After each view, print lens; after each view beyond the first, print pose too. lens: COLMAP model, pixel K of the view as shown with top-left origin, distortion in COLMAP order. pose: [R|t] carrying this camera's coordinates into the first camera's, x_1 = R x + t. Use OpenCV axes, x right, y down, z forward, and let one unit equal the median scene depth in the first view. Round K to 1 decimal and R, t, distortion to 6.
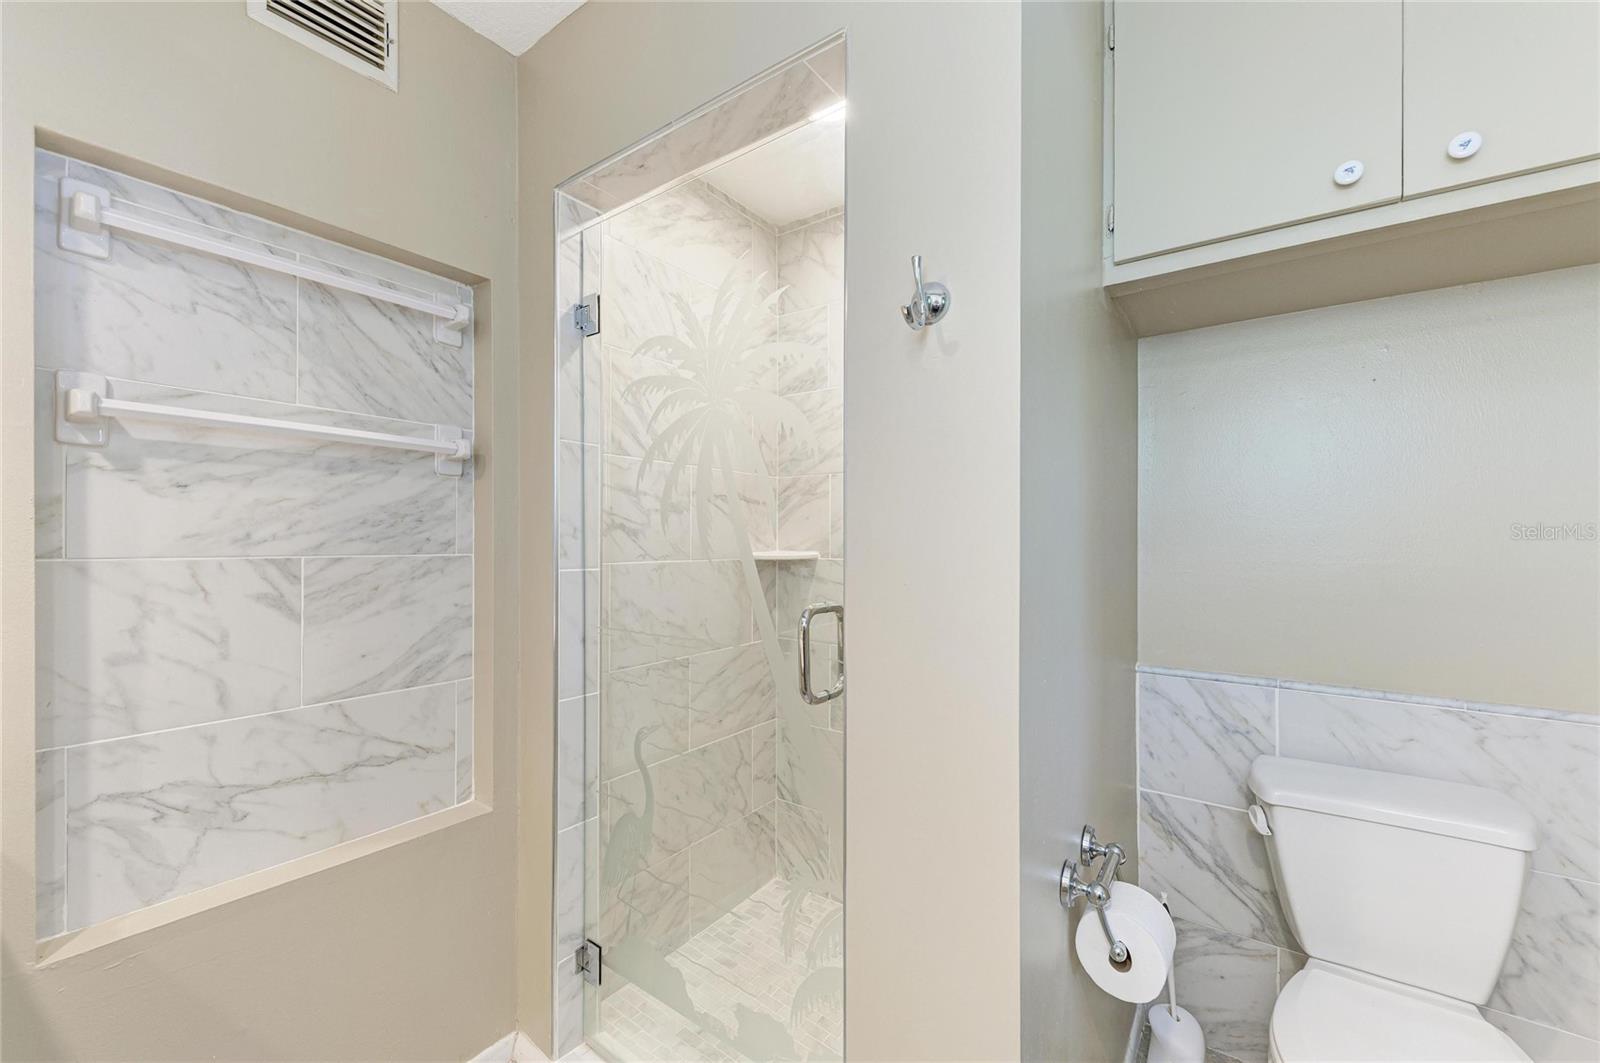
lens RADIAL K [[629.9, 0, 802.5], [0, 629.9, 534.8], [0, 0, 1]] dist [0.019554, -0.009529]
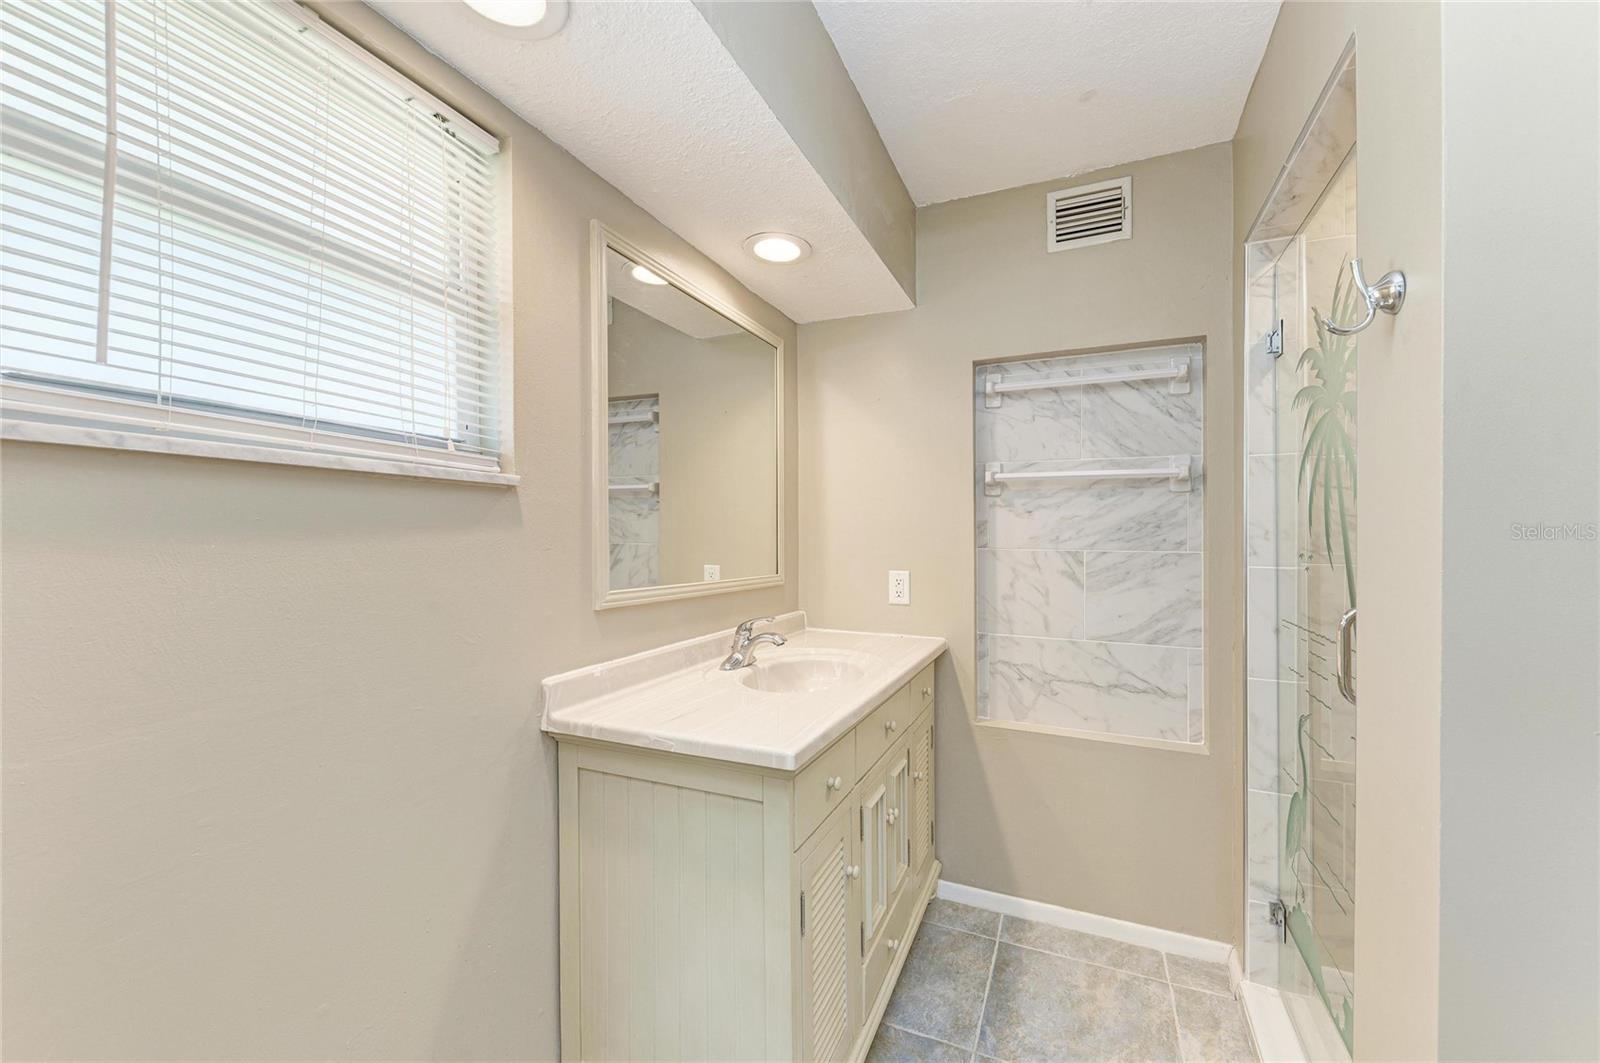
lens RADIAL K [[628.5, 0, 815.6], [0, 628.5, 543.9], [0, 0, 1]] dist [0.015046, -0.000207]
pose [[0.208941, 0.007742, -0.977898, 0.652009], [0.002723, 0.999960, 0.008499, 0.001574], [0.977924, -0.004438, 0.208912, -0.033074]]
